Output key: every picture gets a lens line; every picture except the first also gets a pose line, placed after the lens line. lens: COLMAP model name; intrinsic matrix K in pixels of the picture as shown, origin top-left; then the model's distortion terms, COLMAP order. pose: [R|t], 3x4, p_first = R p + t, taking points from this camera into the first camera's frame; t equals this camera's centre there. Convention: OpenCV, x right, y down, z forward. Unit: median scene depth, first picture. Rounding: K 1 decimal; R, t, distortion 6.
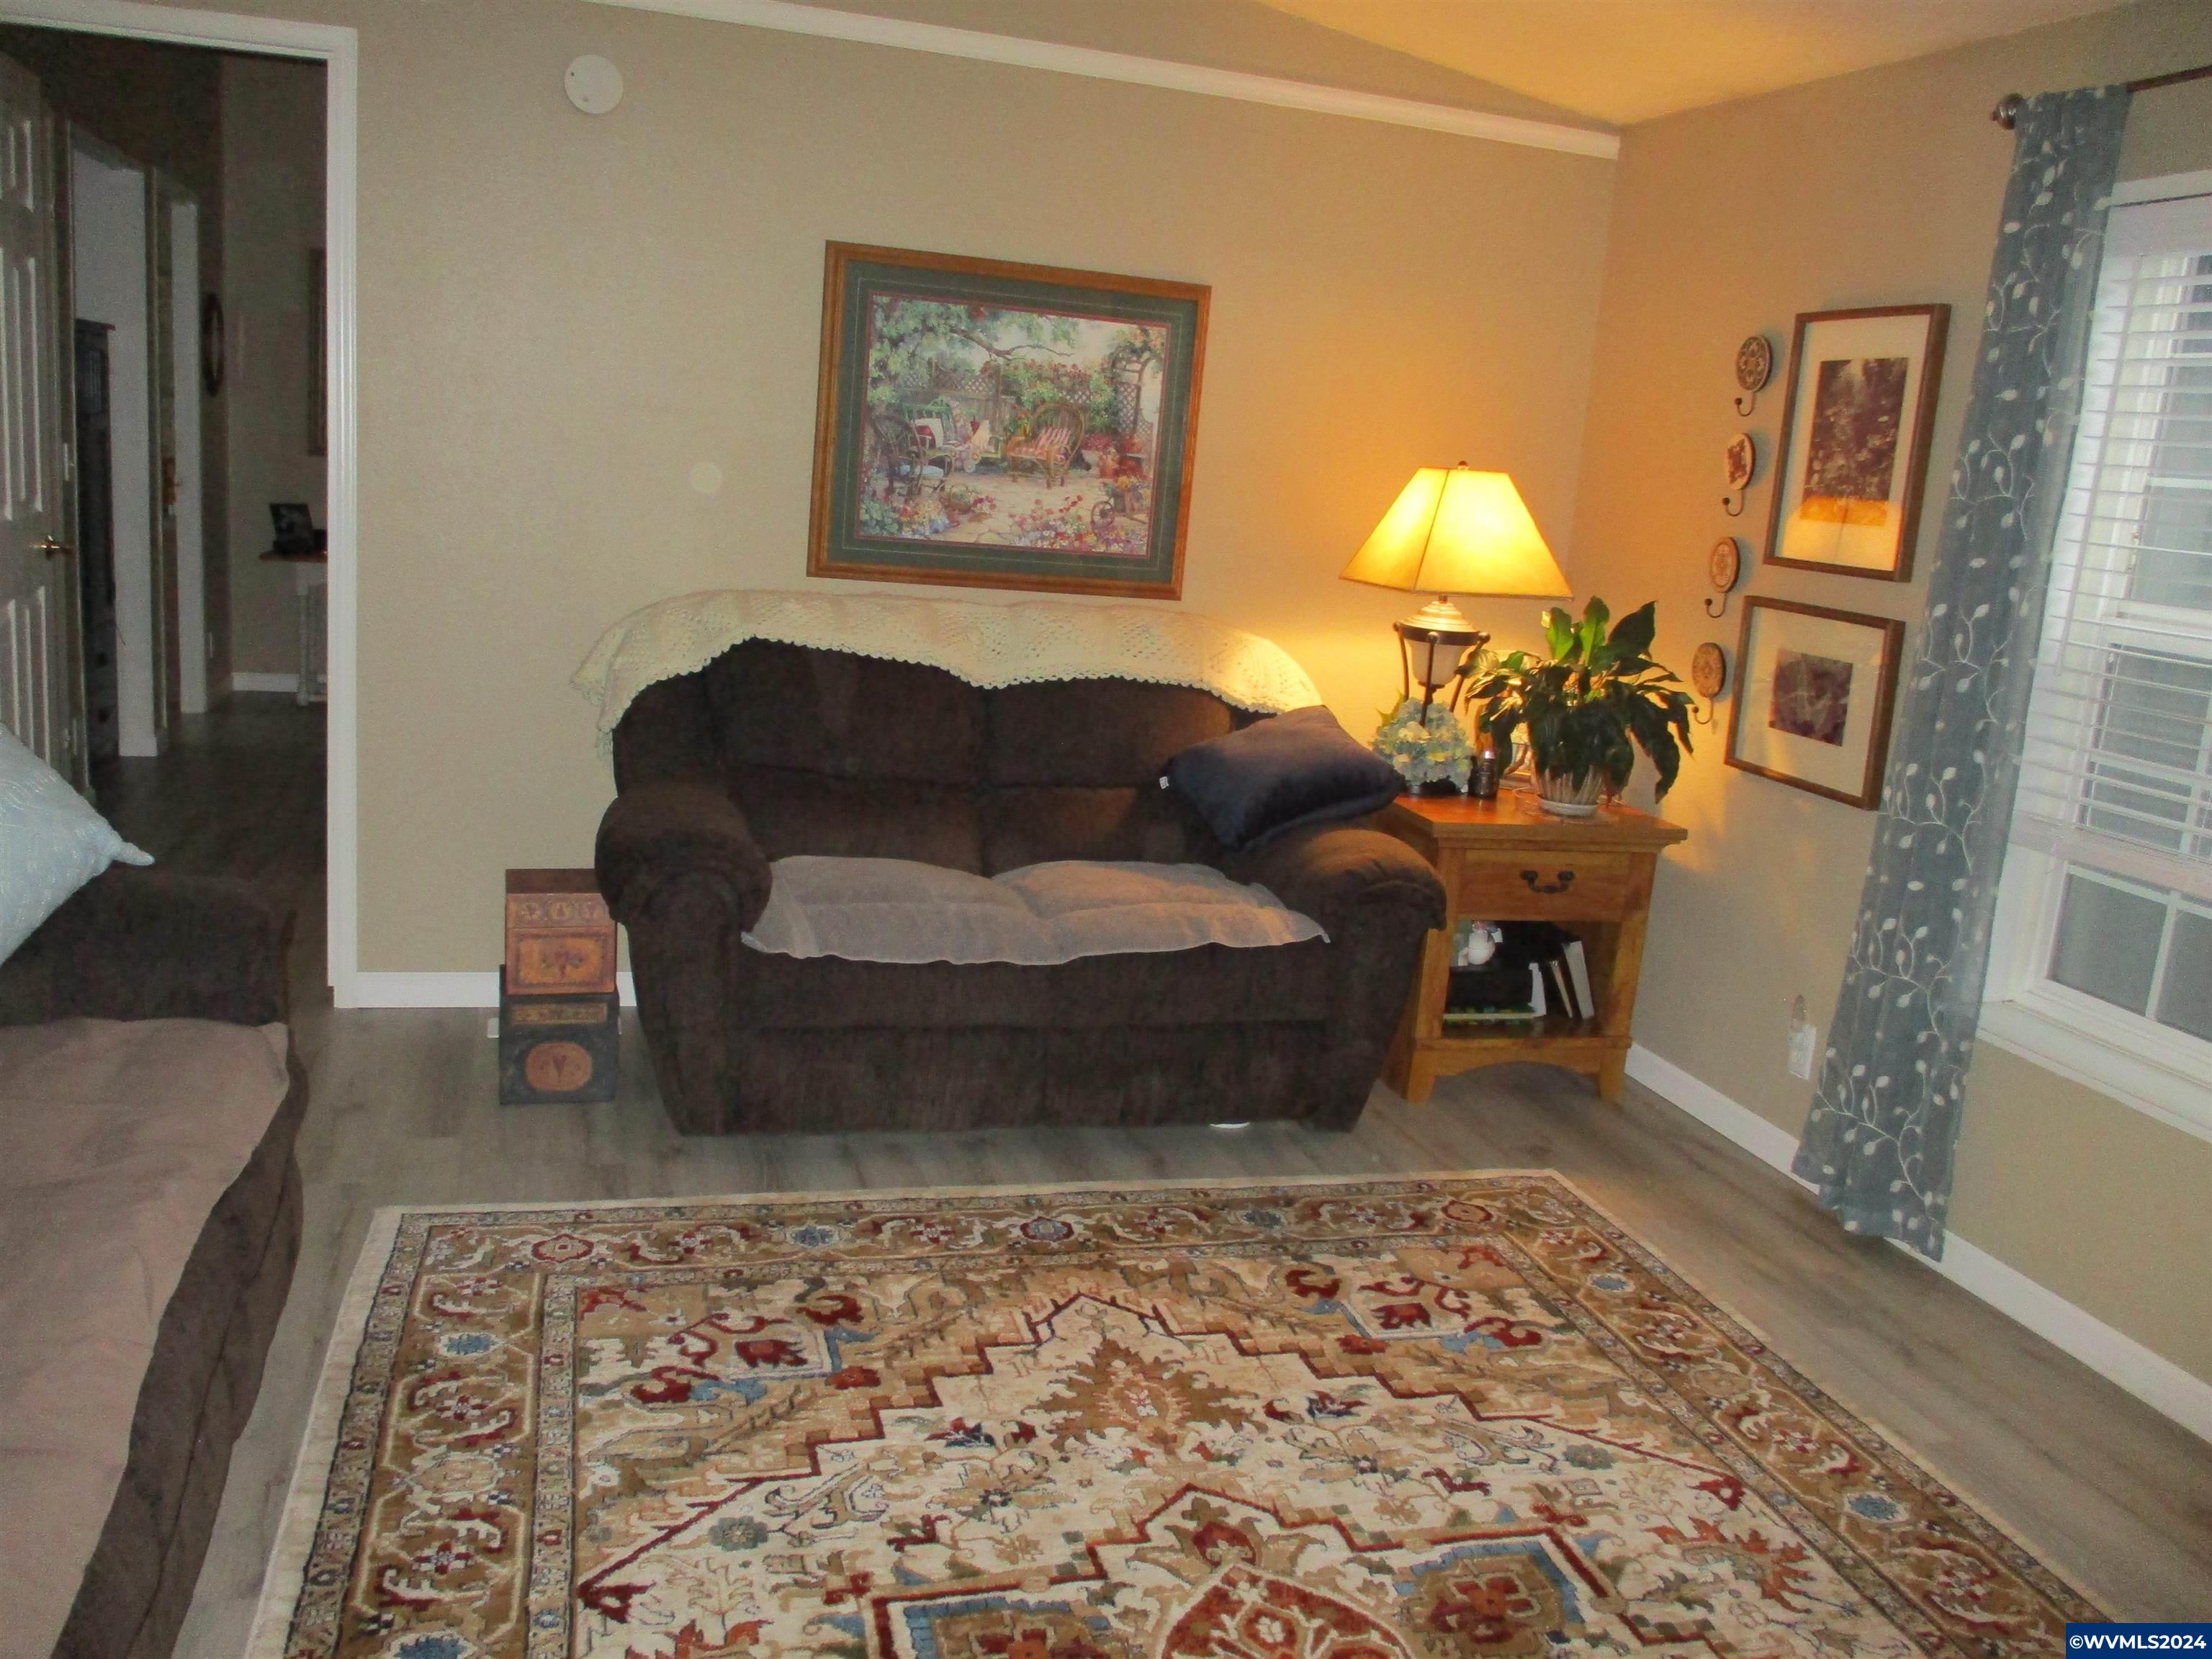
lens RADIAL K [[1816.2, 0, 1106.9], [0, 1816.2, 827.6], [0, 0, 1]] dist [-0.034767, -0.012317]
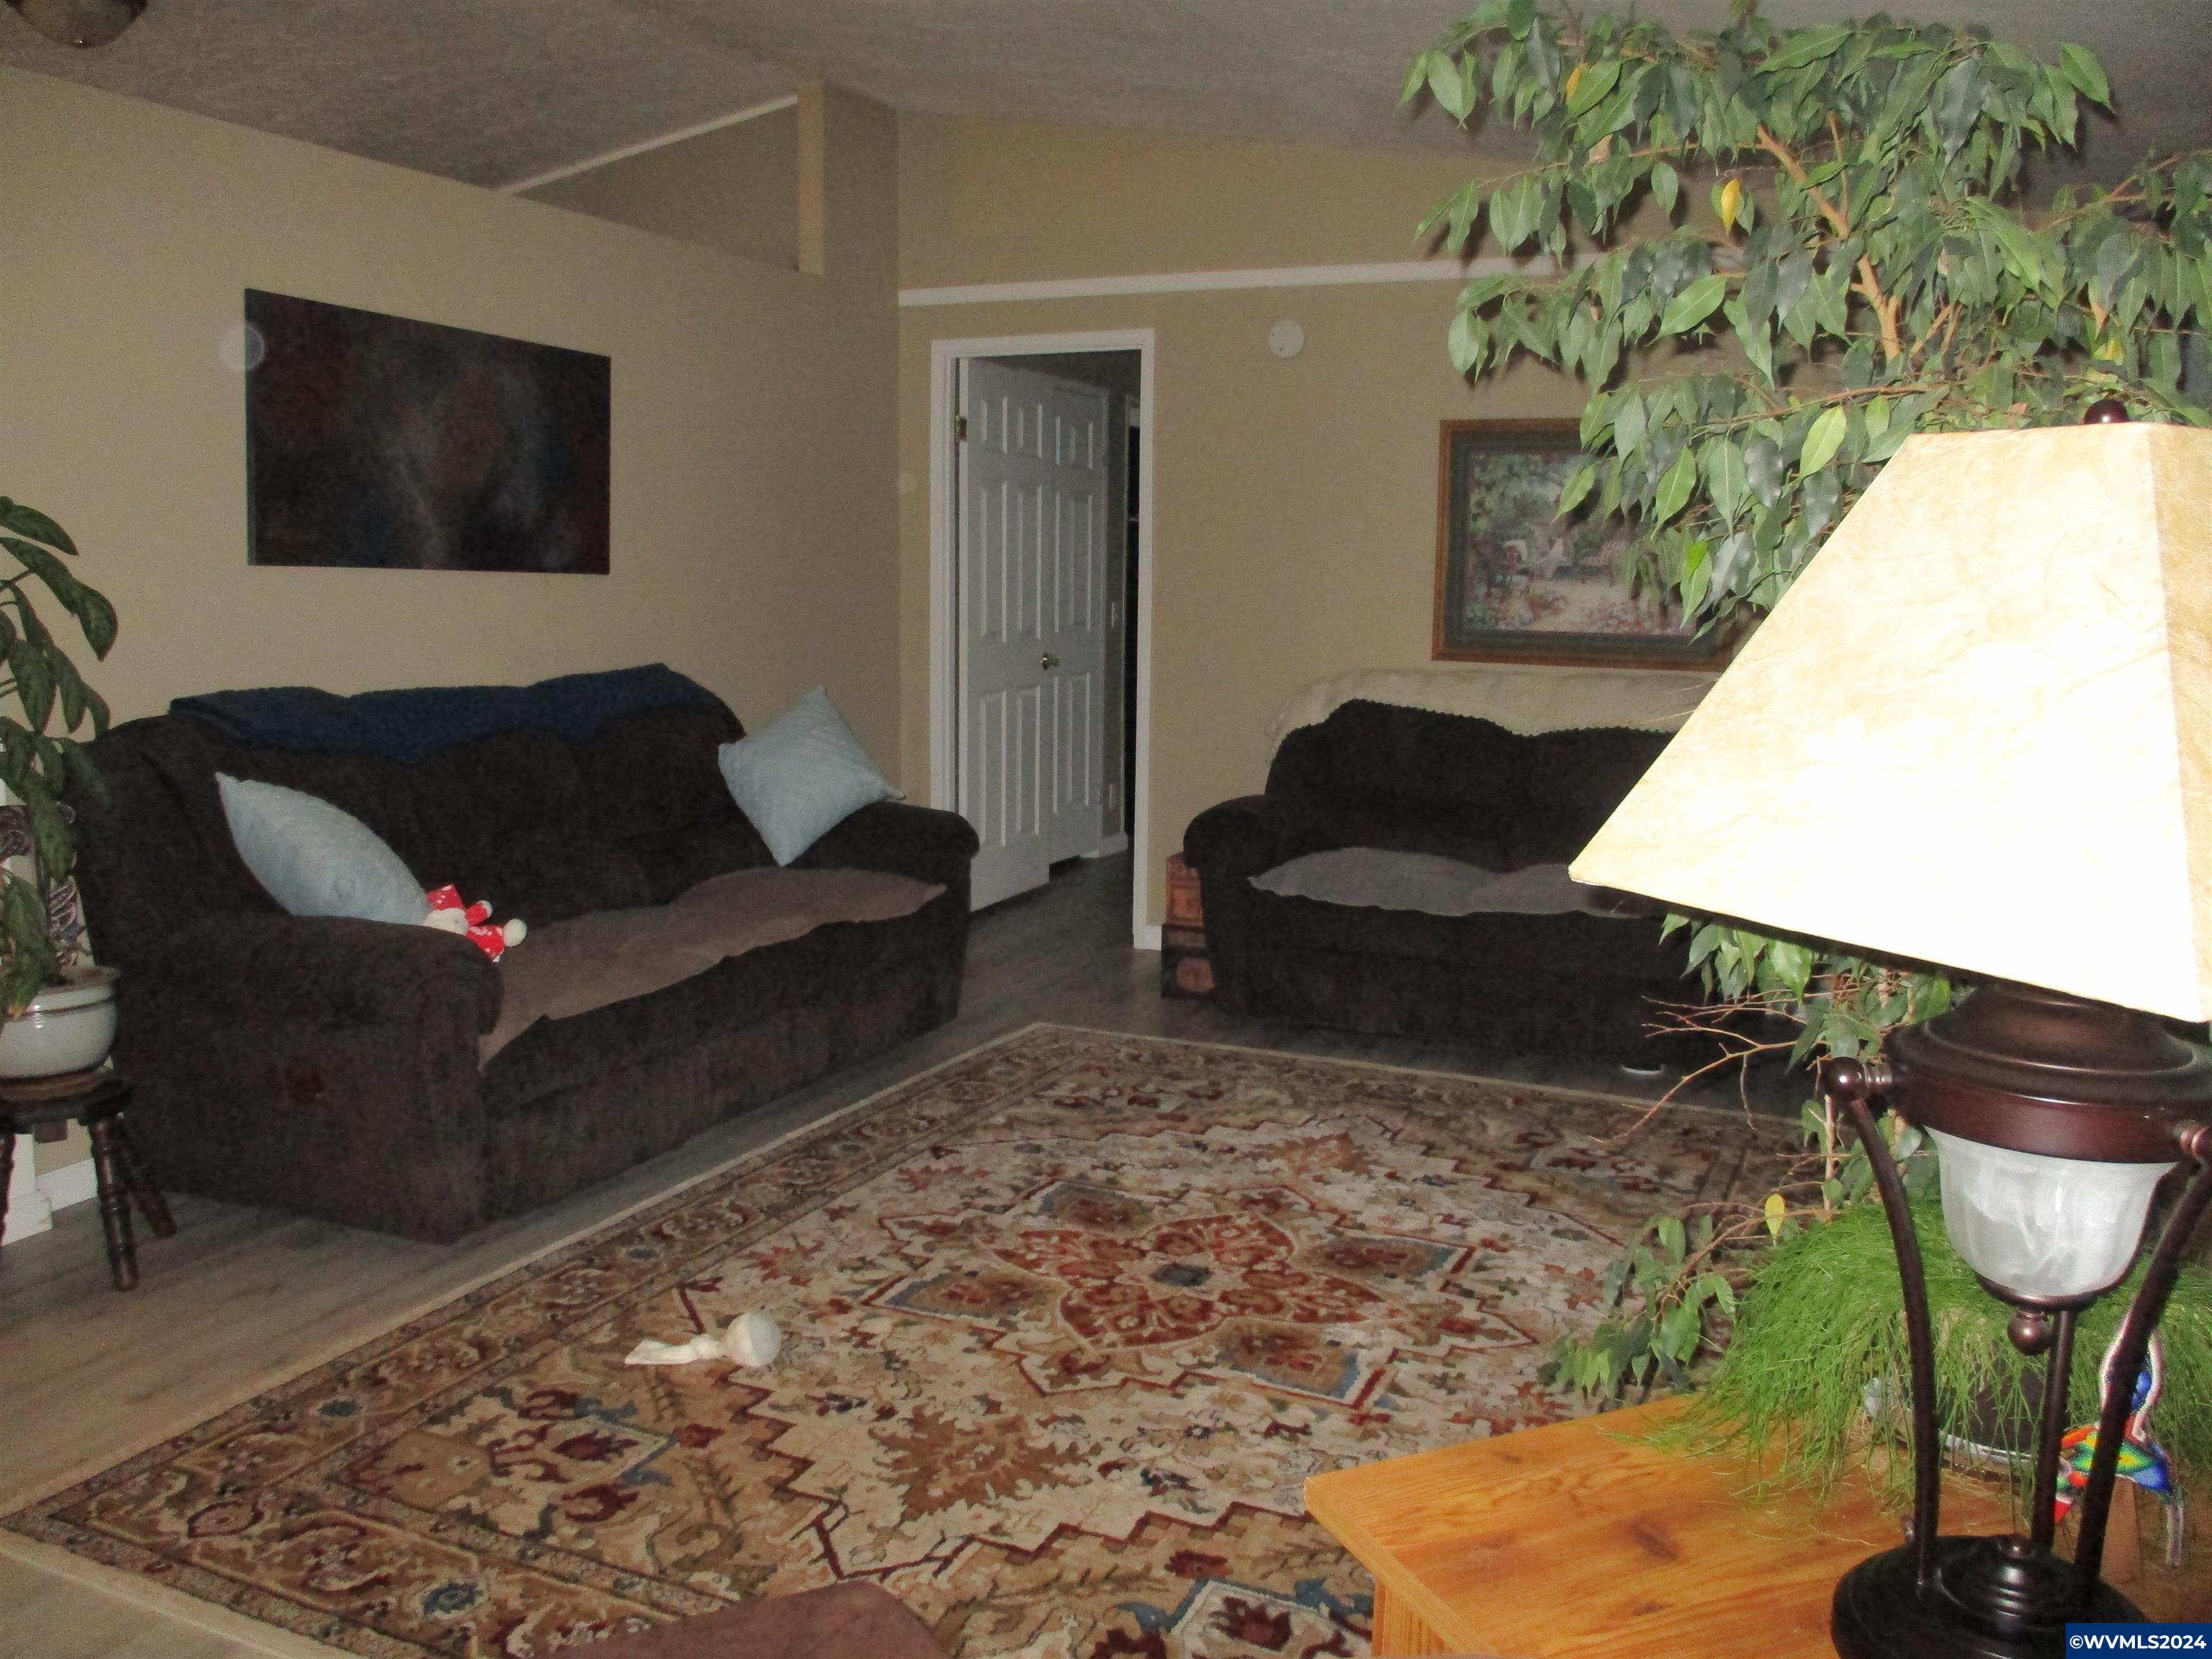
lens RADIAL K [[1816.2, 0, 1110.5], [0, 1816.2, 828.5], [0, 0, 1]] dist [-0.034767, -0.012317]
pose [[0.755082, 0.020139, -0.655321, 0.694989], [-0.084668, 0.994154, -0.067005, 0.127141], [0.650141, 0.106078, 0.752373, -0.227884]]
